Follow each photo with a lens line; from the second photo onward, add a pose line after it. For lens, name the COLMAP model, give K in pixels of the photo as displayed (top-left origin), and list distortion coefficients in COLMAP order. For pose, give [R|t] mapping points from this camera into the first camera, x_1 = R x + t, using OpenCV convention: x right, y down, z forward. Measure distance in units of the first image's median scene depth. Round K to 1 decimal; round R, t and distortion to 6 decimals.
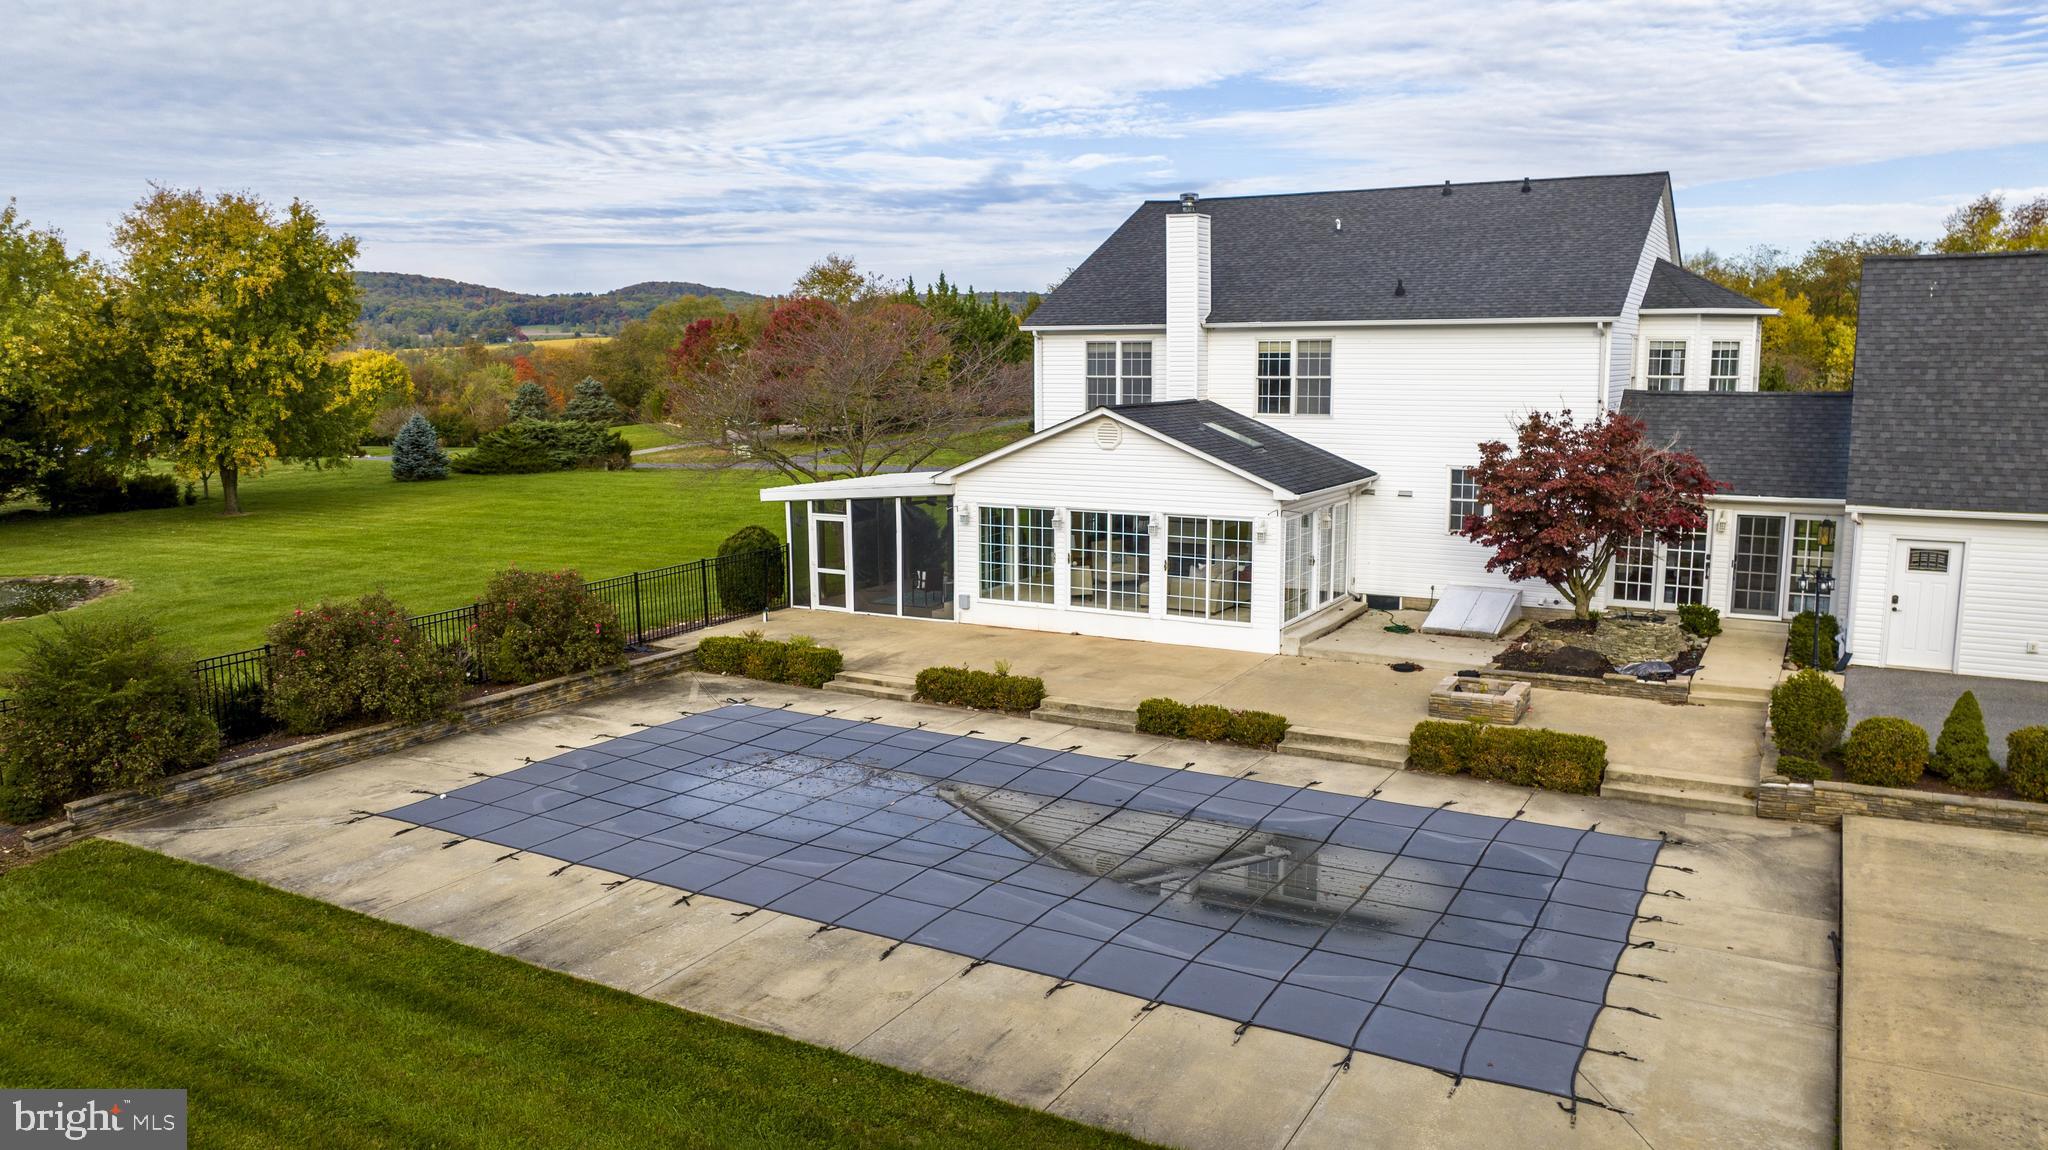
lens RADIAL K [[1458.7, 0, 1025.2], [0, 1458.7, 574.5], [0, 0, 1]] dist [-0.025490, 0.014632]
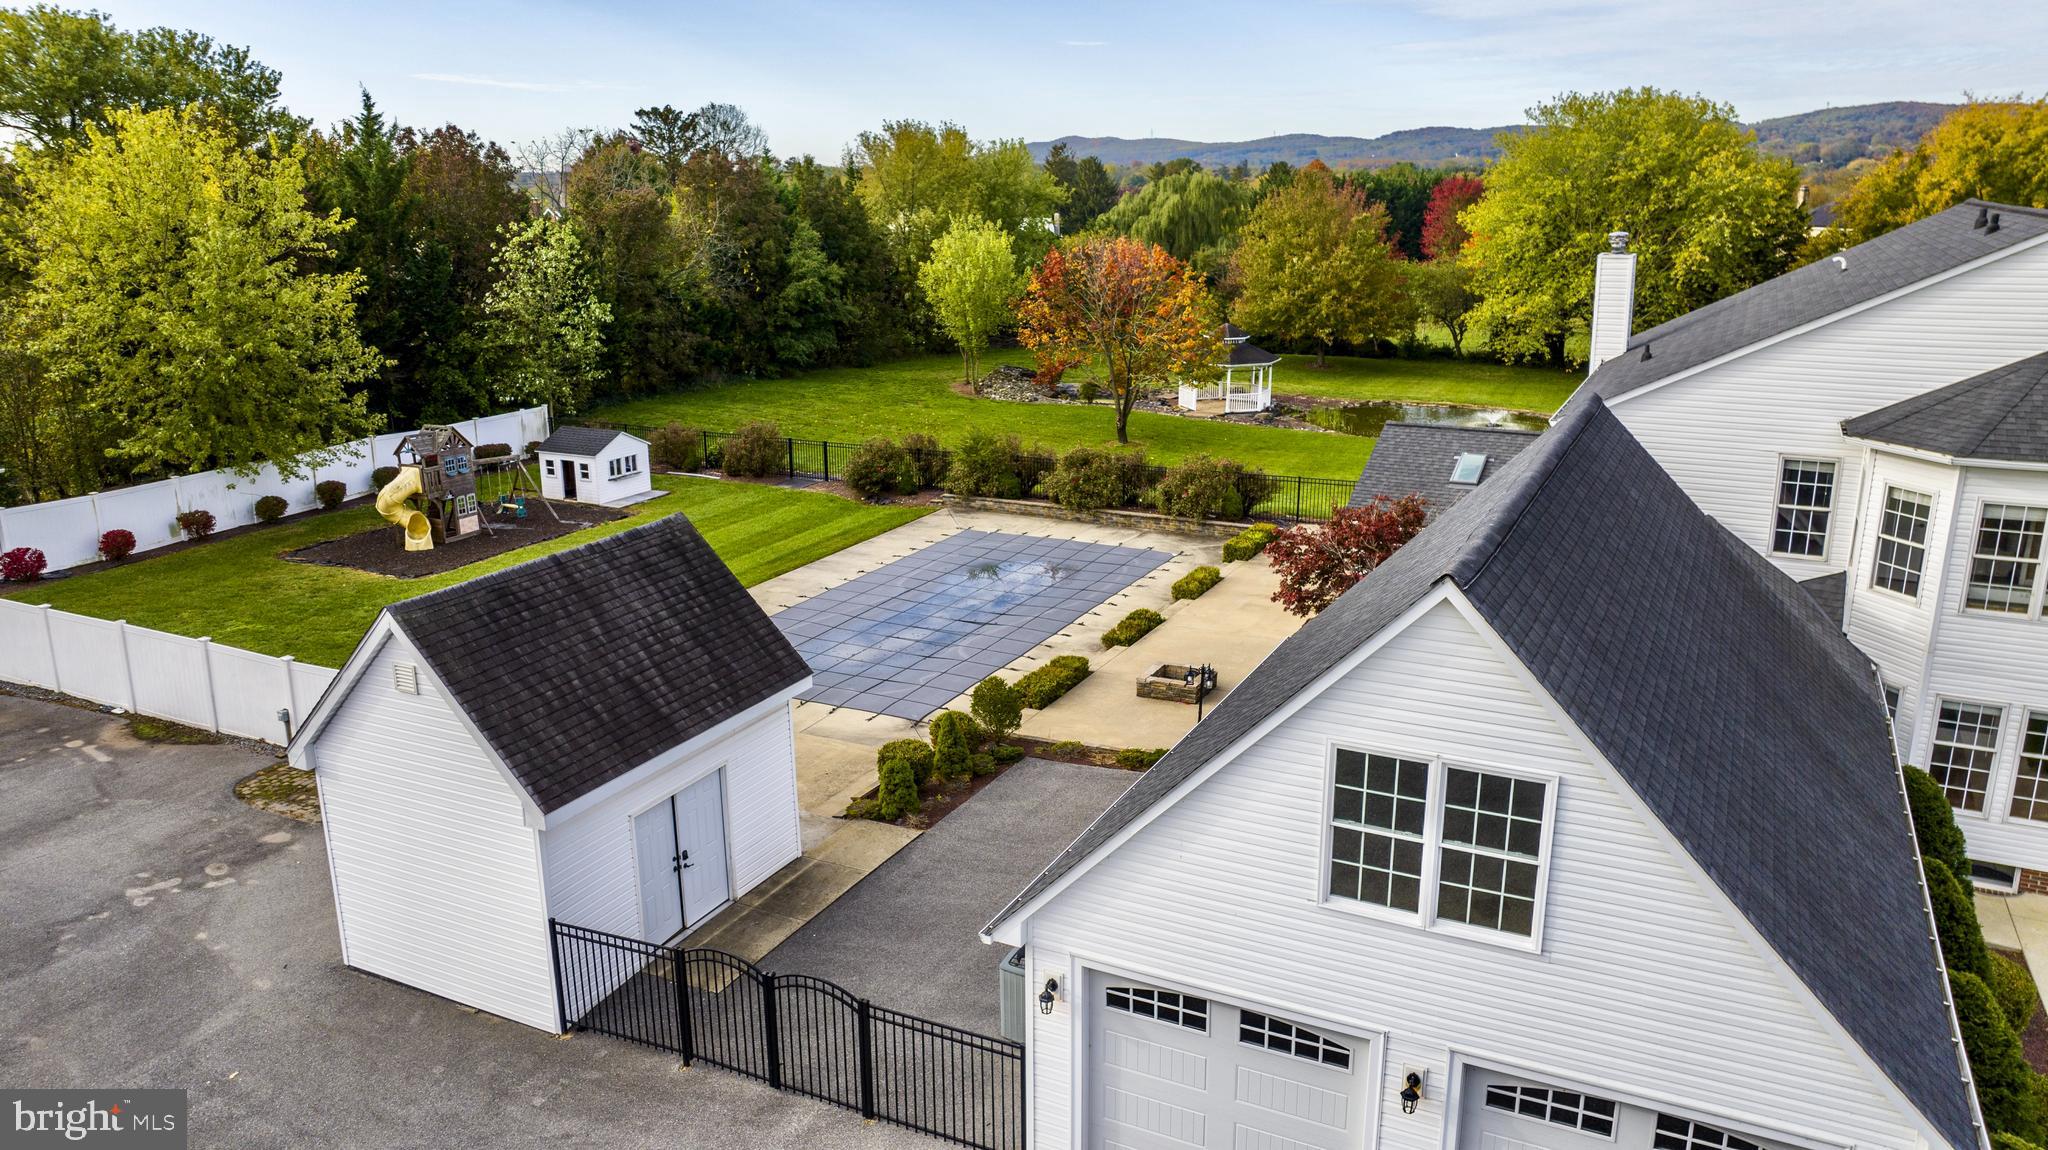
lens RADIAL K [[1458.7, 0, 1026.3], [0, 1458.7, 572.3], [0, 0, 1]] dist [-0.025490, 0.014632]
pose [[0.041605, 0.287044, -0.957014, 1.481098], [-0.128747, 0.951397, 0.279762, -0.359550], [0.990804, 0.111574, 0.076539, 0.673744]]
